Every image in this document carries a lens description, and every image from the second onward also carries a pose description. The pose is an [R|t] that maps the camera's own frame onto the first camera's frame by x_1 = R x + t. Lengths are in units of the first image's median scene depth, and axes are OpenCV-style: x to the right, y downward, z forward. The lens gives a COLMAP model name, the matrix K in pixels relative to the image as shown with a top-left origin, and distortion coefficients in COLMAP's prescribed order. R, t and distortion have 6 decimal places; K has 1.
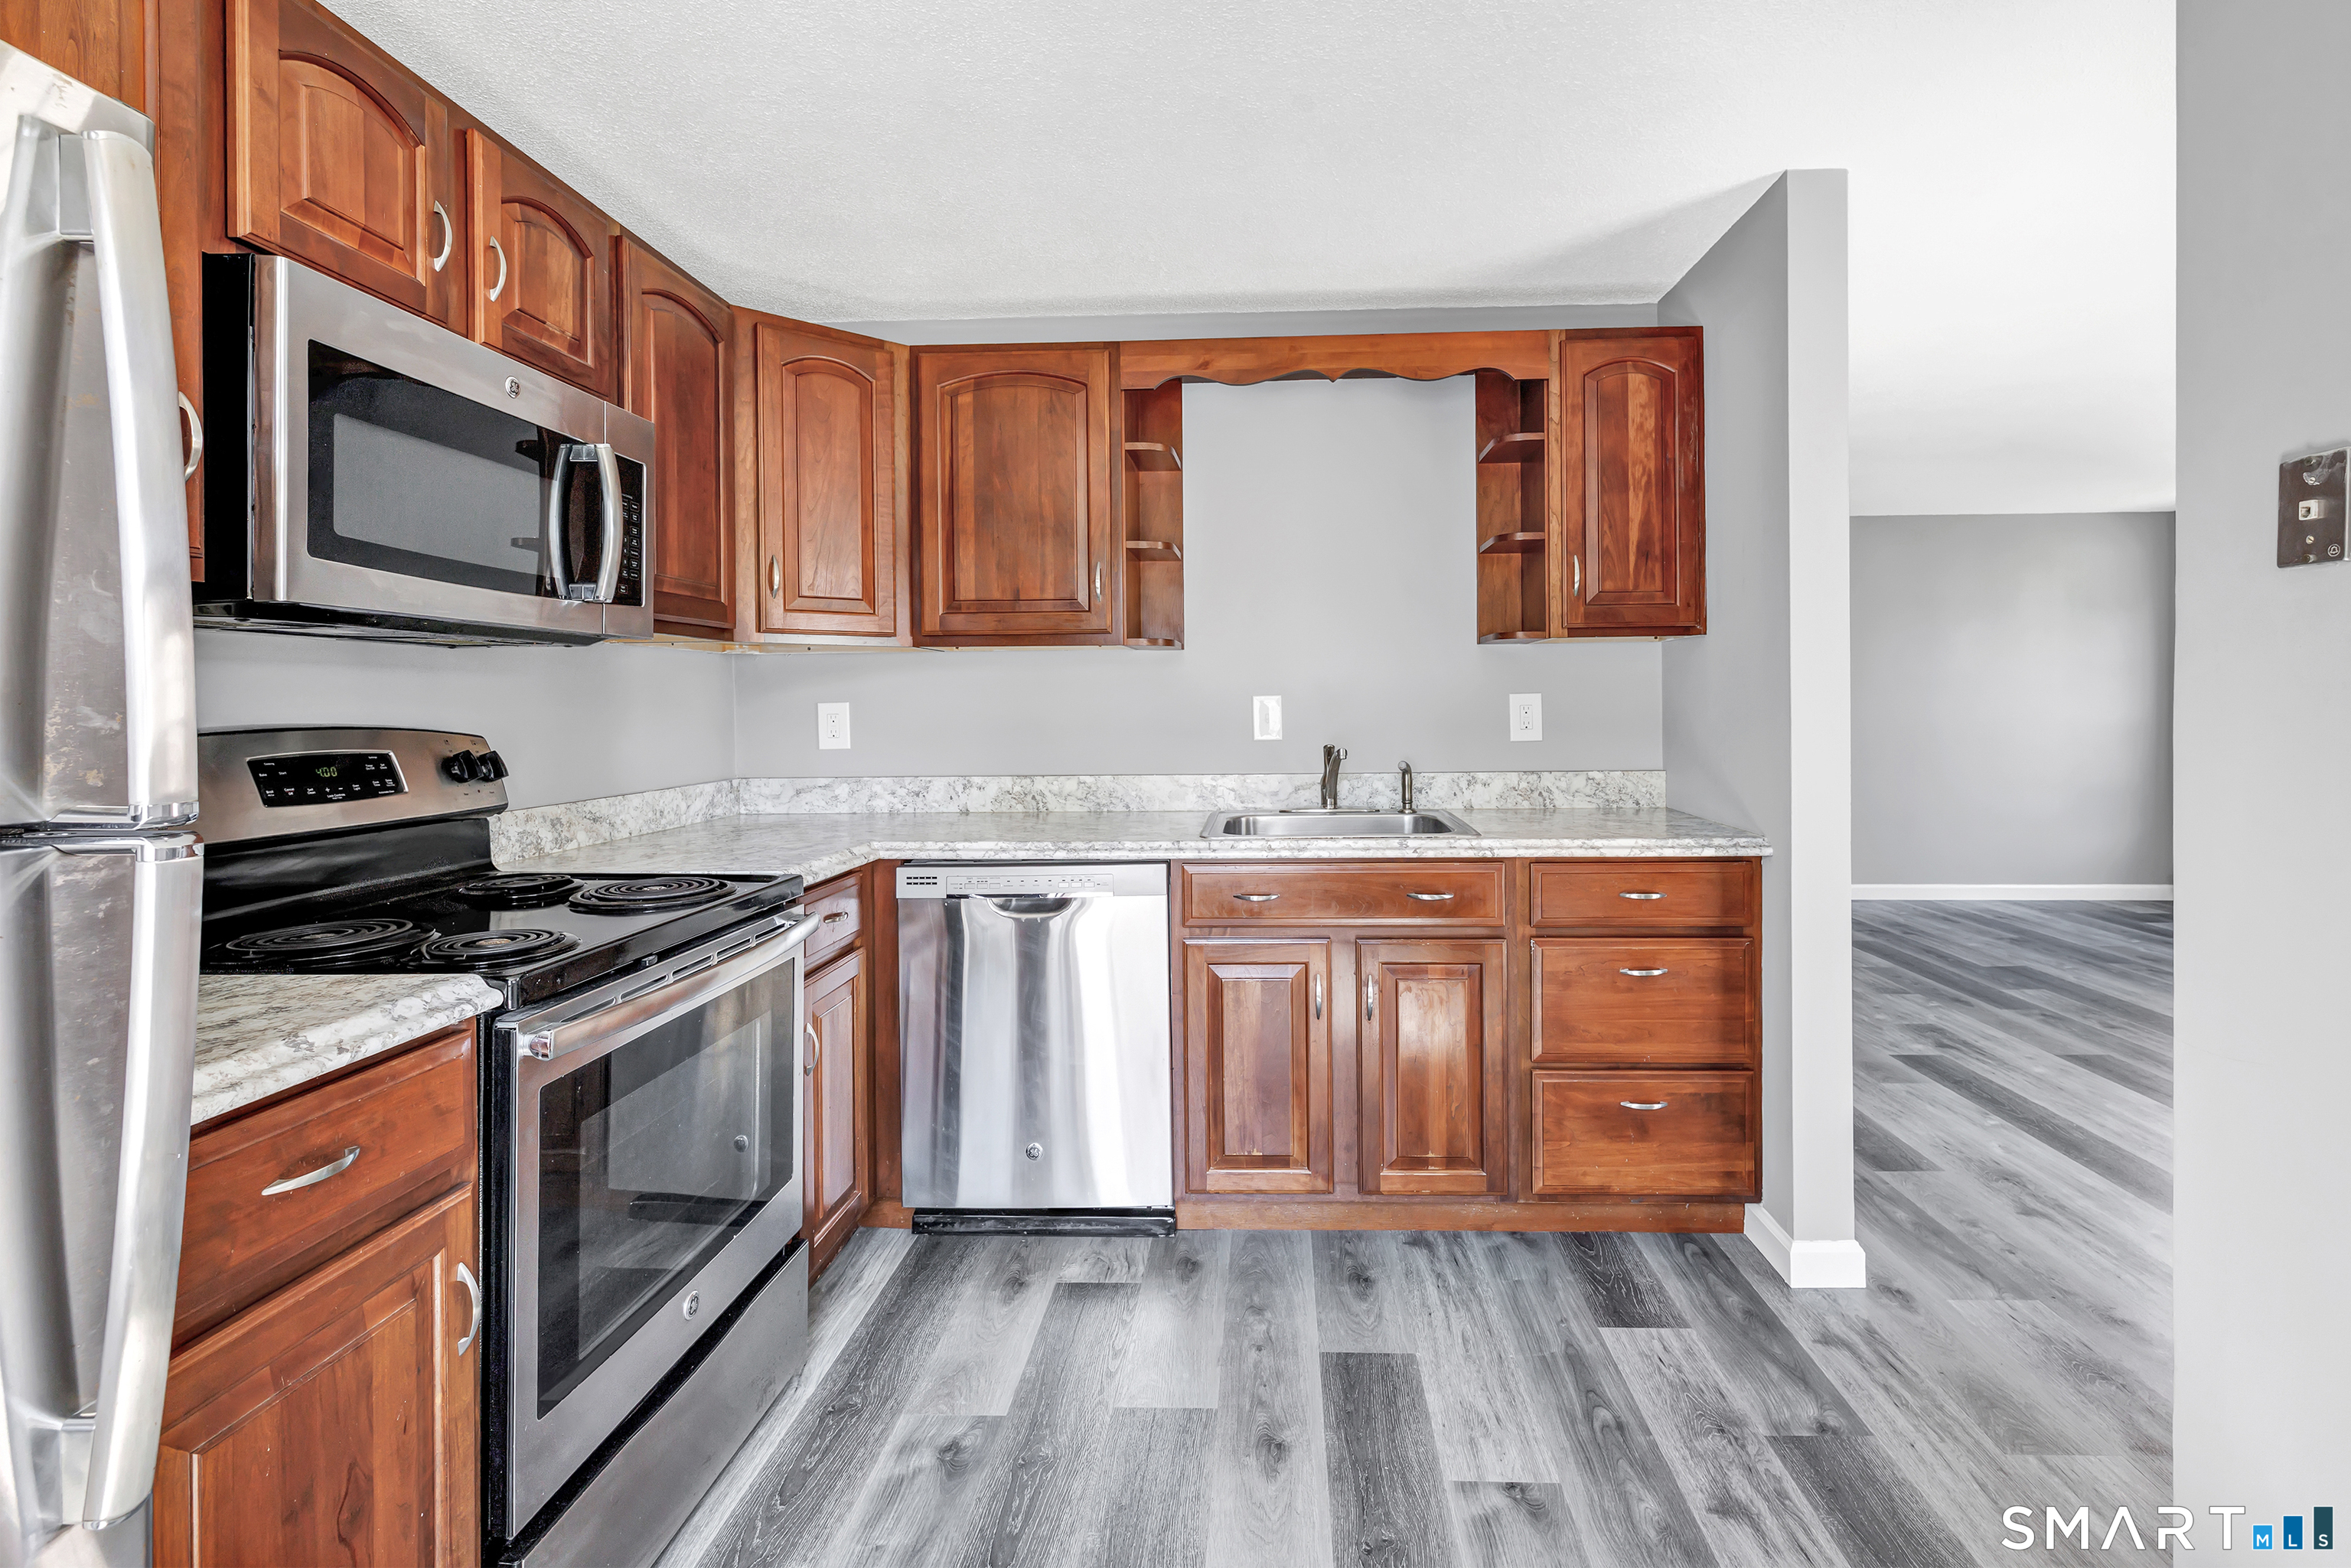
lens RADIAL K [[1030.9, 0, 1241.6], [0, 1030.9, 711.5], [0, 0, 1]] dist [-0.034428, 0.000006]
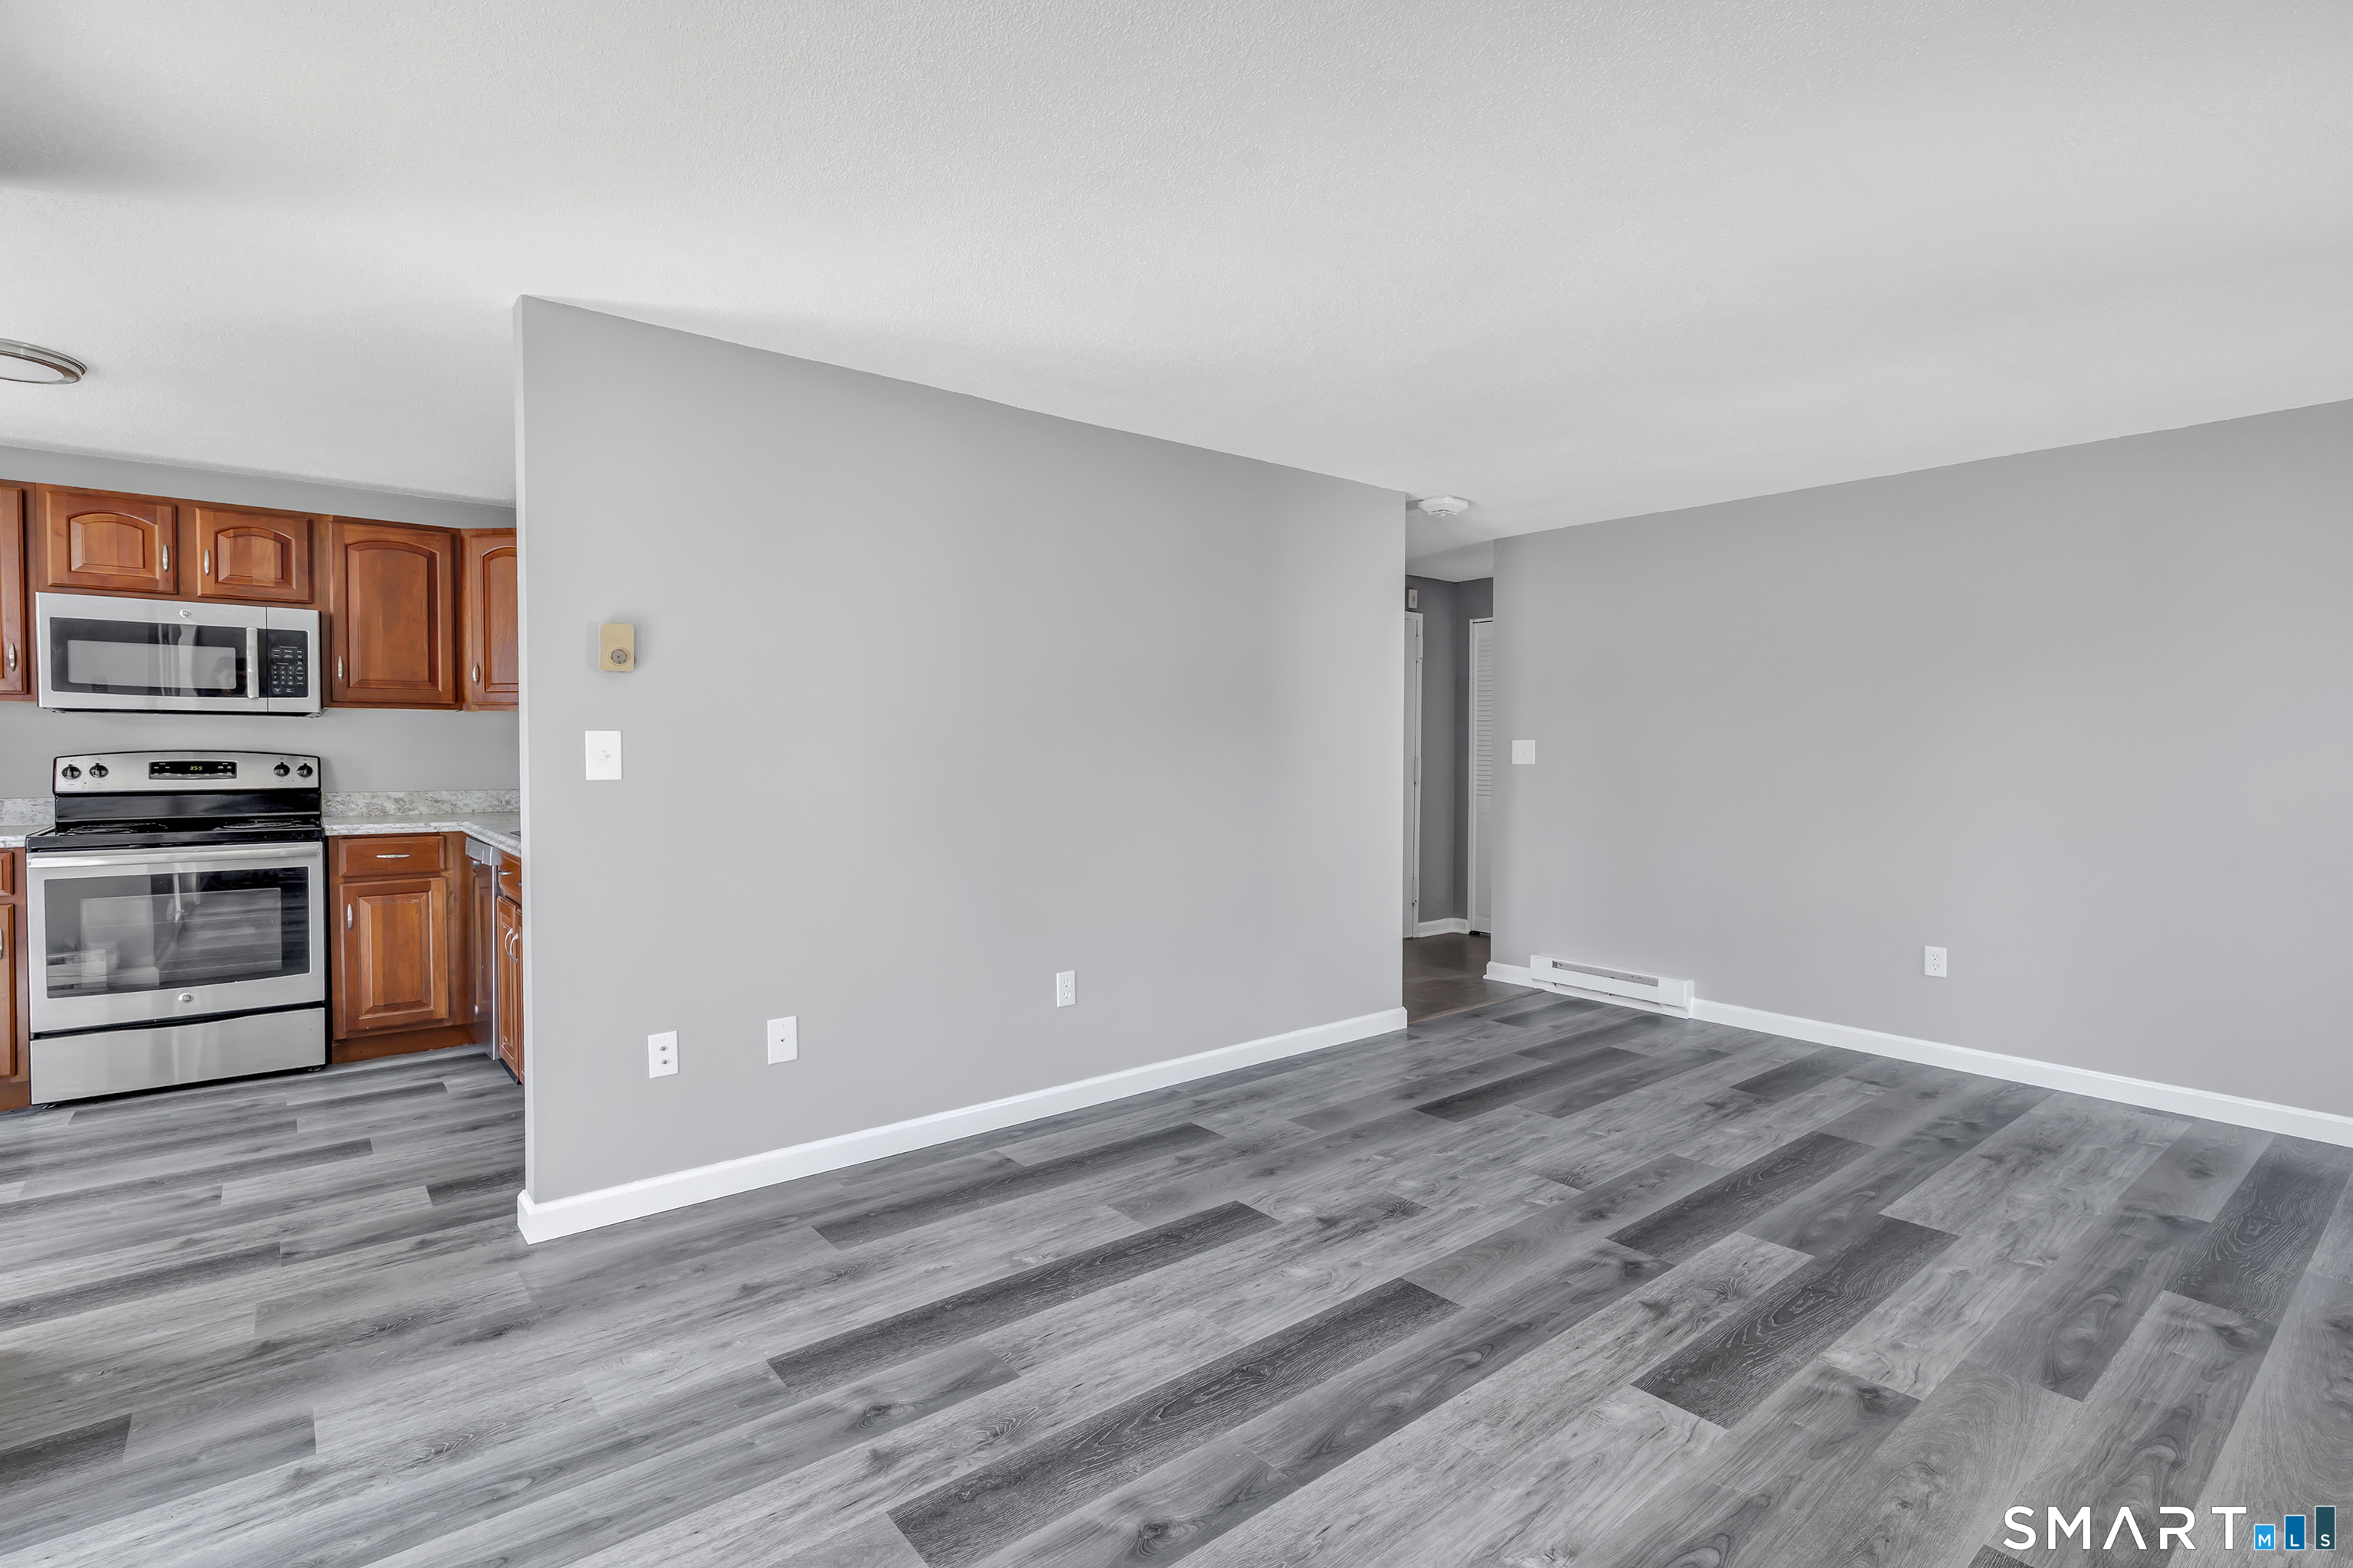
lens RADIAL K [[1066.5, 0, 1214.9], [0, 1066.5, 771.3], [0, 0, 1]] dist [0.004159, 0.001271]
pose [[0.697514, 0.027481, -0.716044, 1.898755], [-0.015736, 0.999611, 0.023035, -0.023883], [0.716399, -0.004799, 0.697675, 0.645862]]
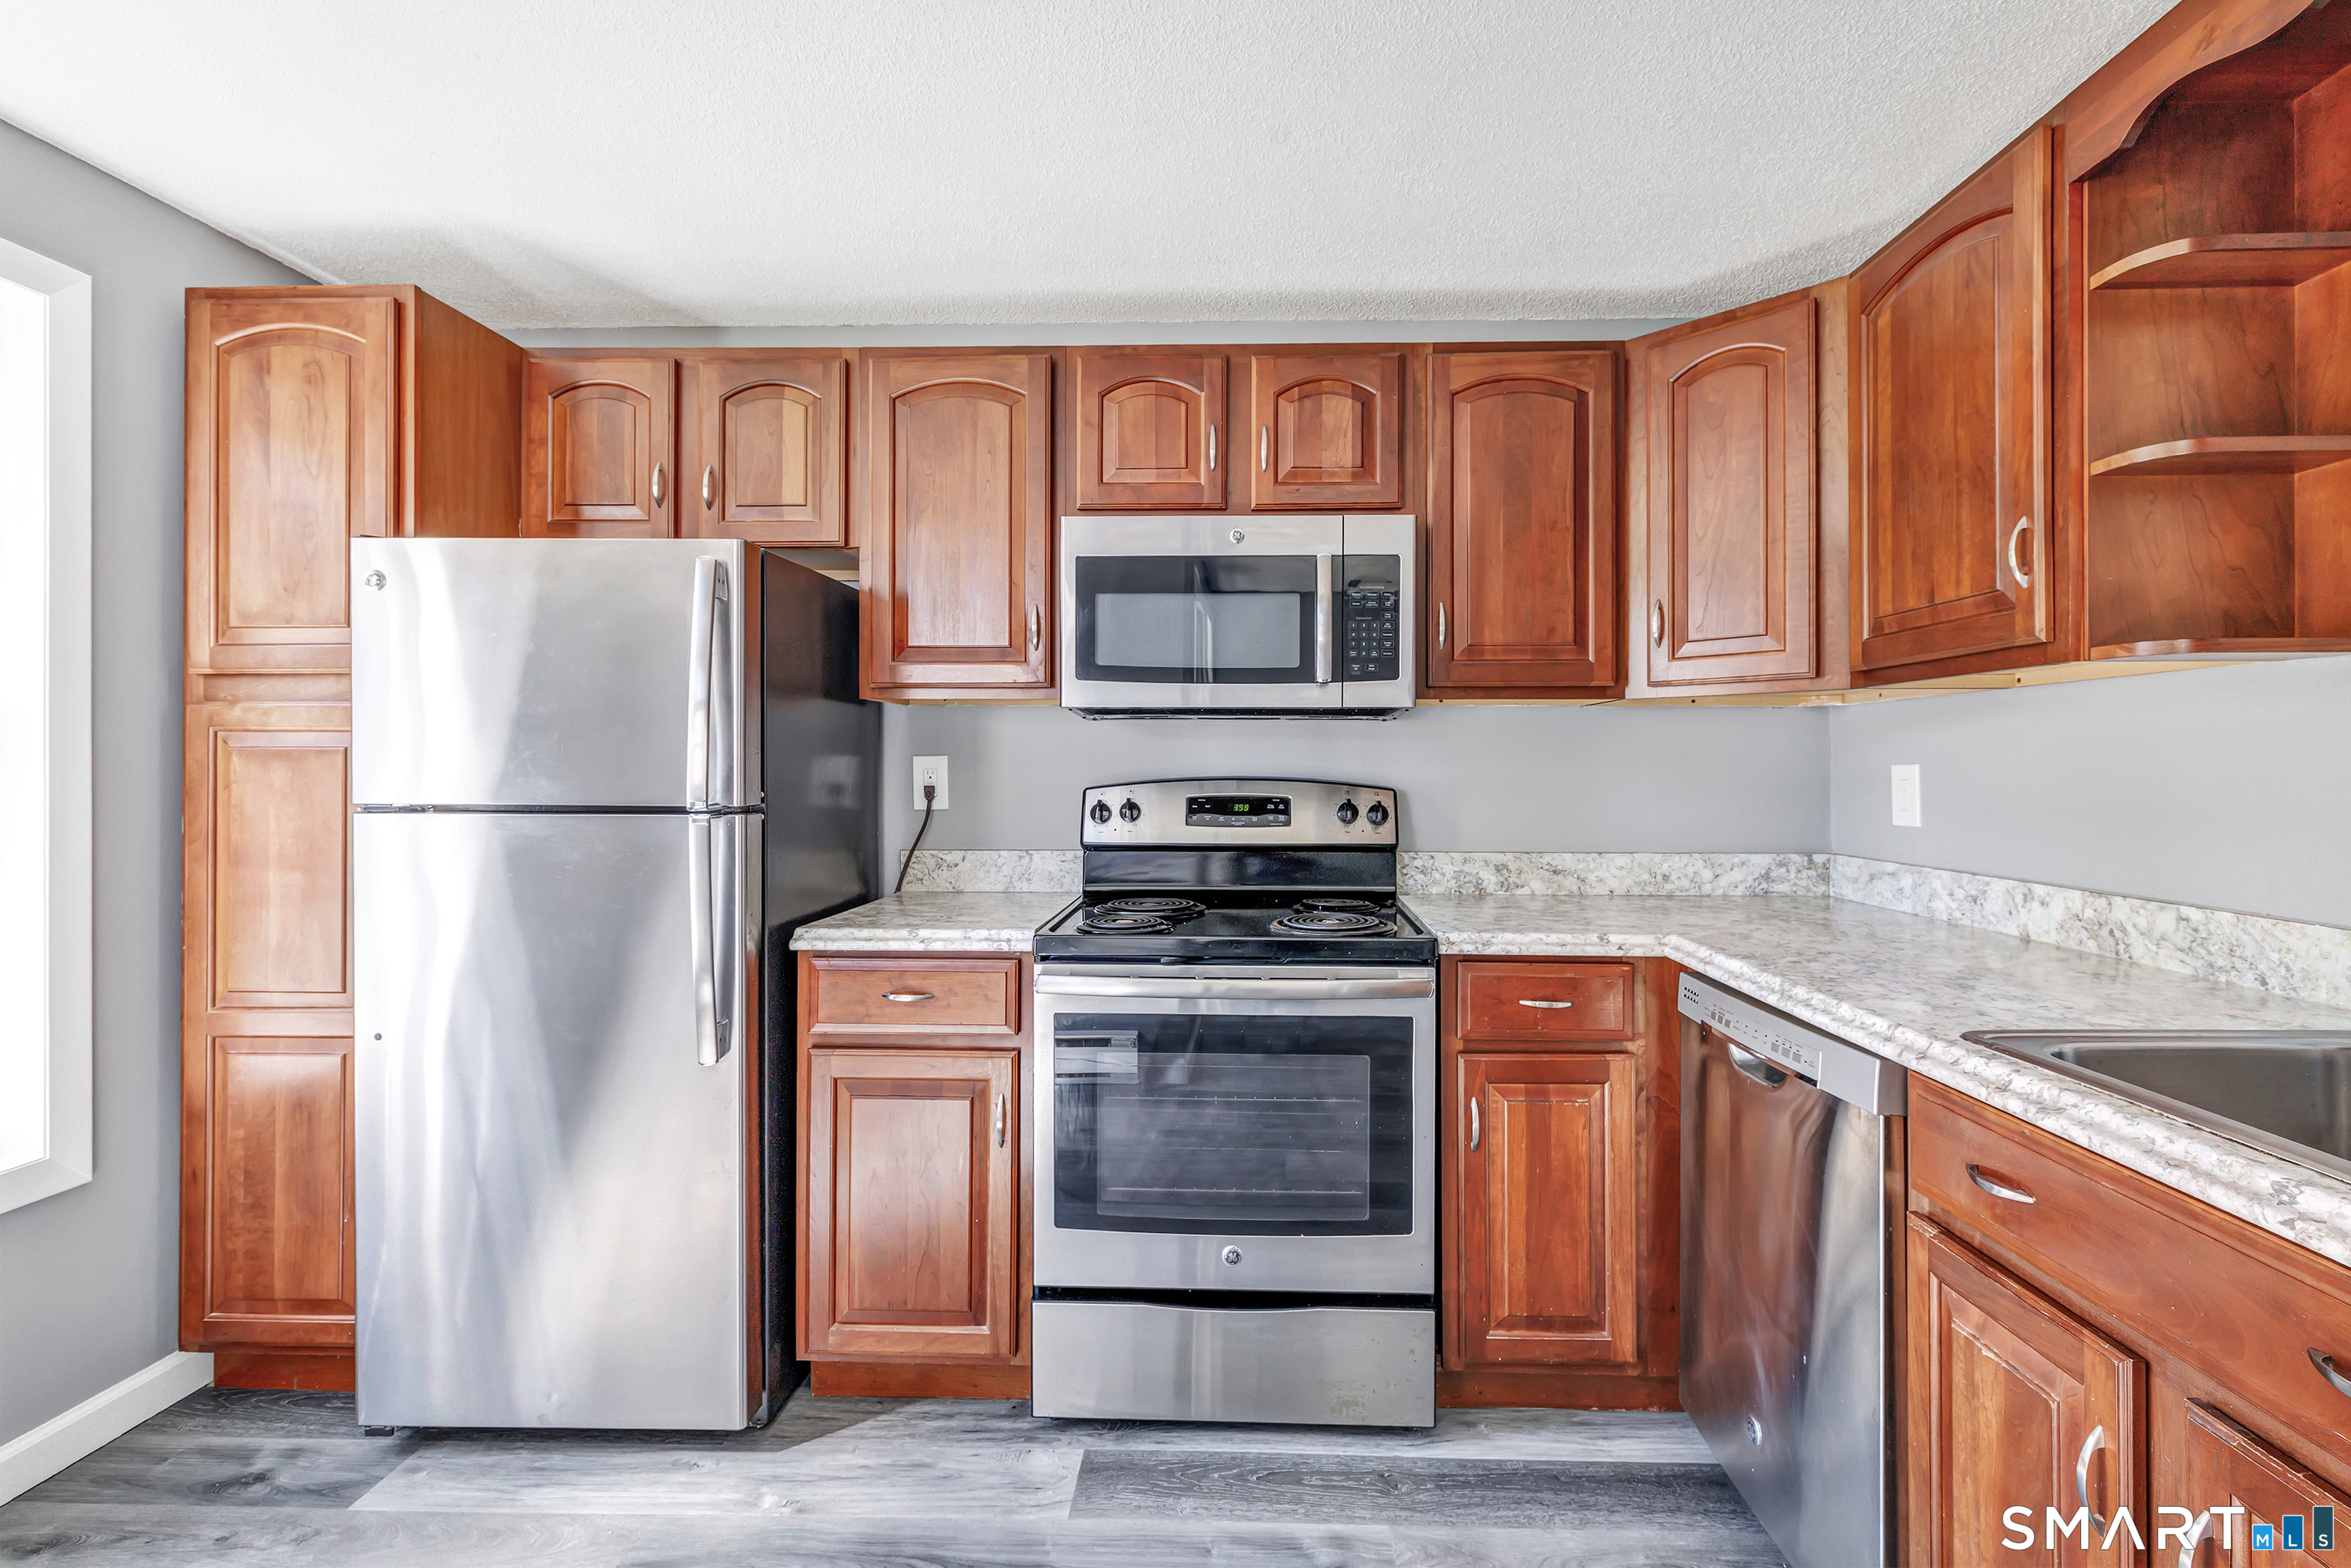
lens RADIAL K [[1065.5, 0, 1213.9], [0, 1065.5, 771.4], [0, 0, 1]] dist [0.004159, 0.001271]
pose [[0.022025, 0.014730, -0.999649, 0.494596], [-0.010557, 0.999839, 0.014500, -0.012814], [0.999702, 0.010234, 0.022177, 0.623800]]
